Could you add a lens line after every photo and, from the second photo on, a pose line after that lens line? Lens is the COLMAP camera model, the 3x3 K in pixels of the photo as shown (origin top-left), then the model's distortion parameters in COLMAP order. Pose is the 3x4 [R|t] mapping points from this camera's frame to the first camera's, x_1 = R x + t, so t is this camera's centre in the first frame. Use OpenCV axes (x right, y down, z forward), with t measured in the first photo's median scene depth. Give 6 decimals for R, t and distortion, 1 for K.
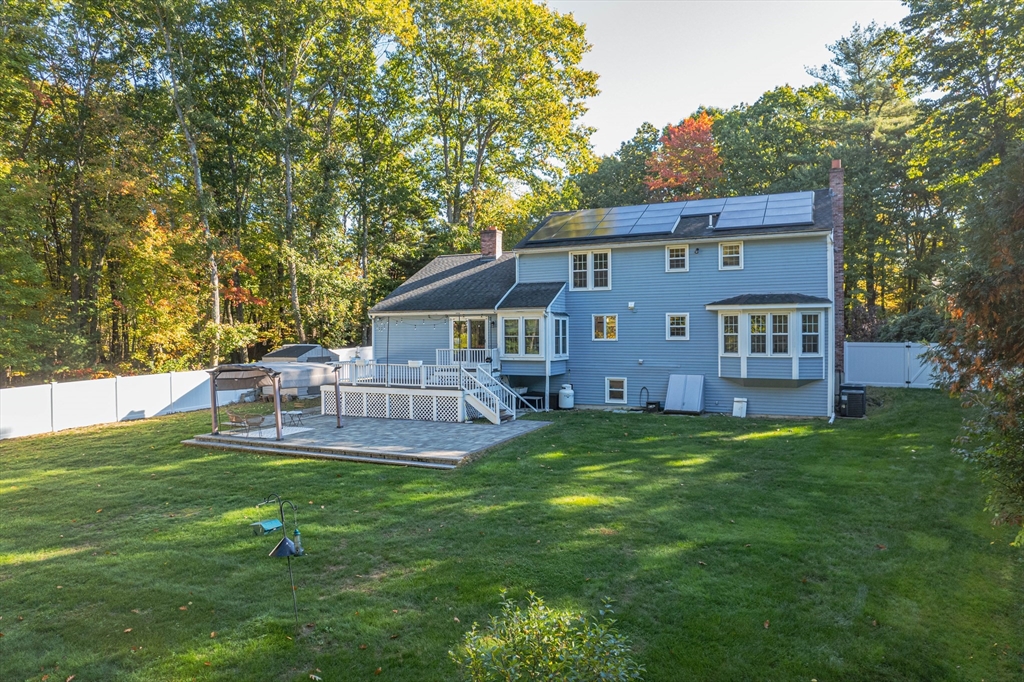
lens RADIAL K [[650.0, 0, 512.0], [0, 650.0, 341.0], [0, 0, 1]] dist [-0.065760, 0.051347]
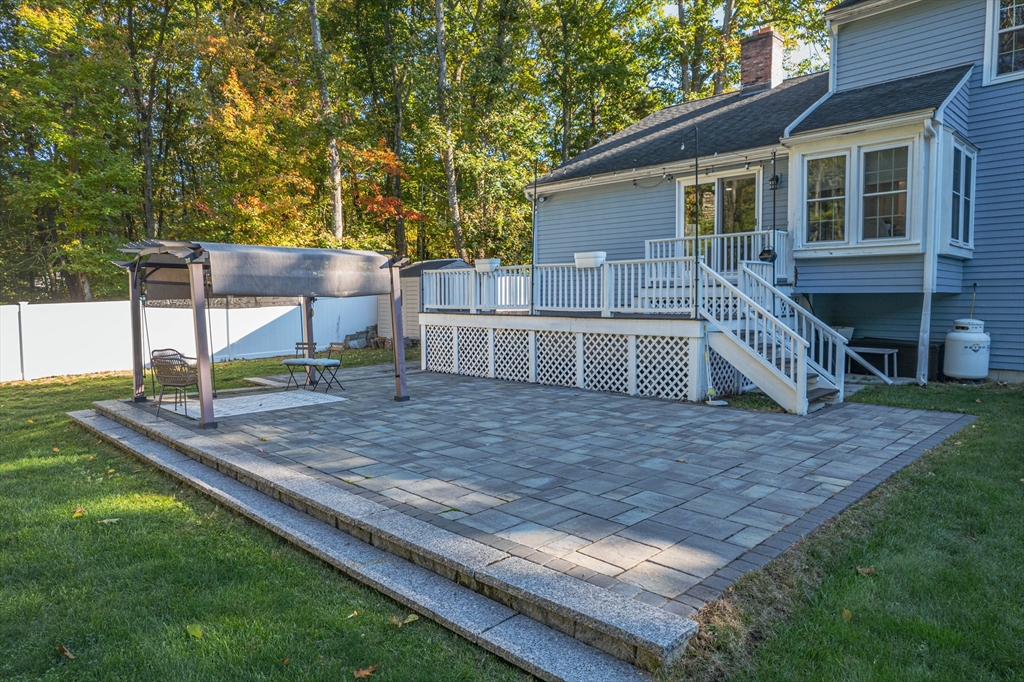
lens RADIAL K [[650.0, 0, 512.0], [0, 650.0, 341.0], [0, 0, 1]] dist [-0.065760, 0.051347]
pose [[0.935812, 0.025765, -0.351555, -0.043127], [-0.007039, 0.998492, 0.054441, 0.063464], [0.352428, -0.048472, 0.934583, 0.556831]]
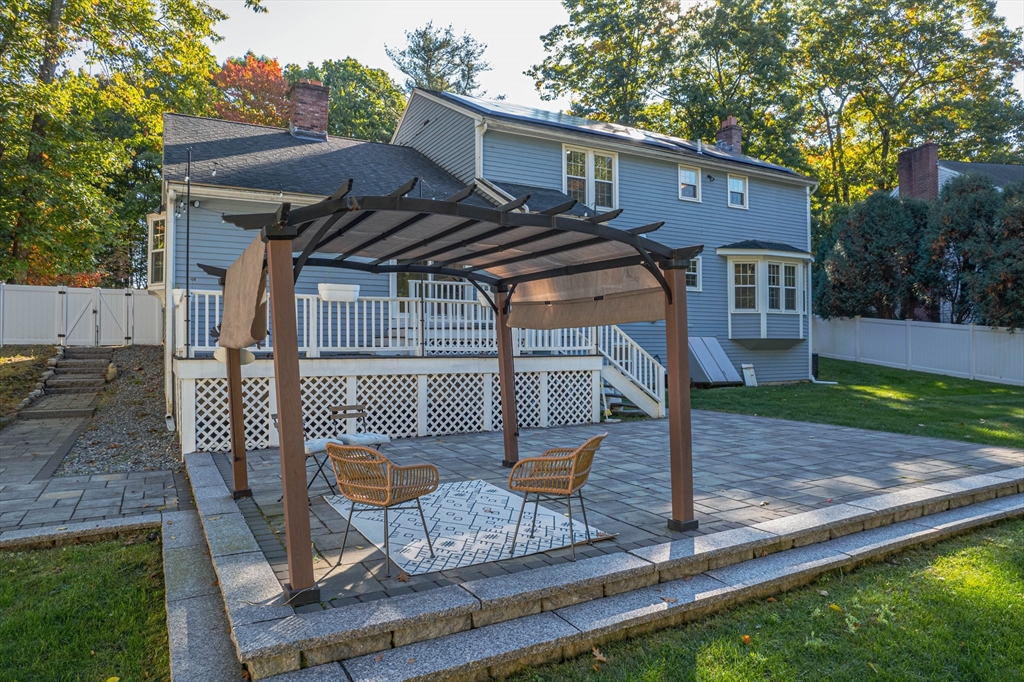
lens RADIAL K [[650.0, 0, 512.0], [0, 650.0, 341.0], [0, 0, 1]] dist [-0.065760, 0.051347]
pose [[0.590132, 0.010513, 0.807239, -0.468141], [0.008125, 0.999787, -0.018961, 0.068416], [-0.807266, 0.017748, 0.589921, 0.715291]]
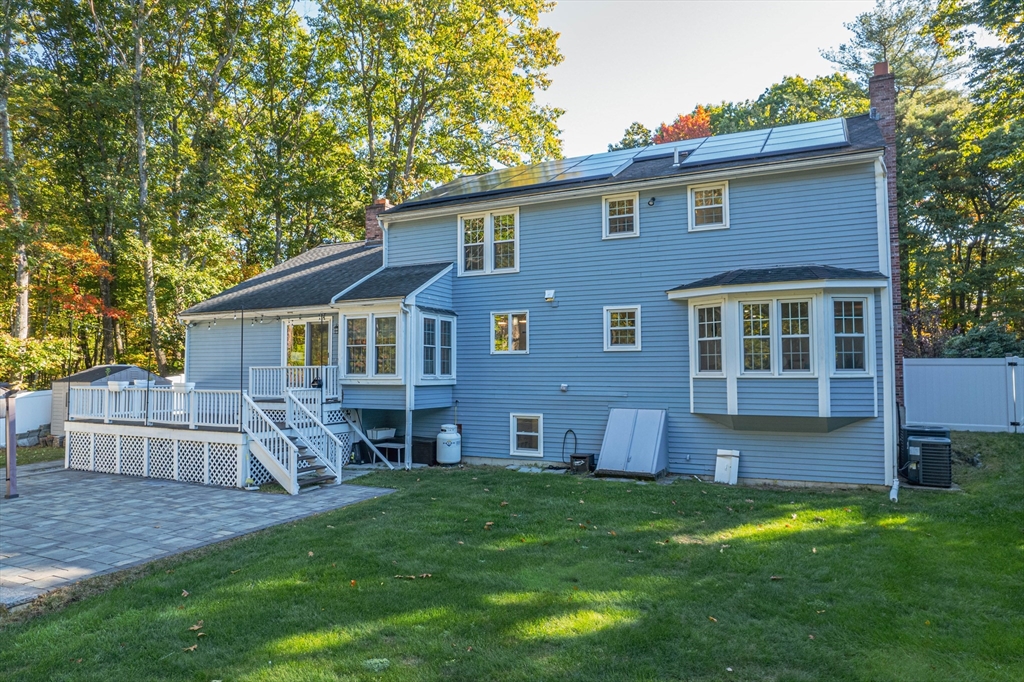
lens RADIAL K [[650.0, 0, 512.0], [0, 650.0, 341.0], [0, 0, 1]] dist [-0.065760, 0.051347]
pose [[0.999730, 0.002761, -0.023085, 0.165198], [-0.004166, 0.998127, -0.061037, 0.025939], [0.022874, 0.061117, 0.997869, 0.393550]]
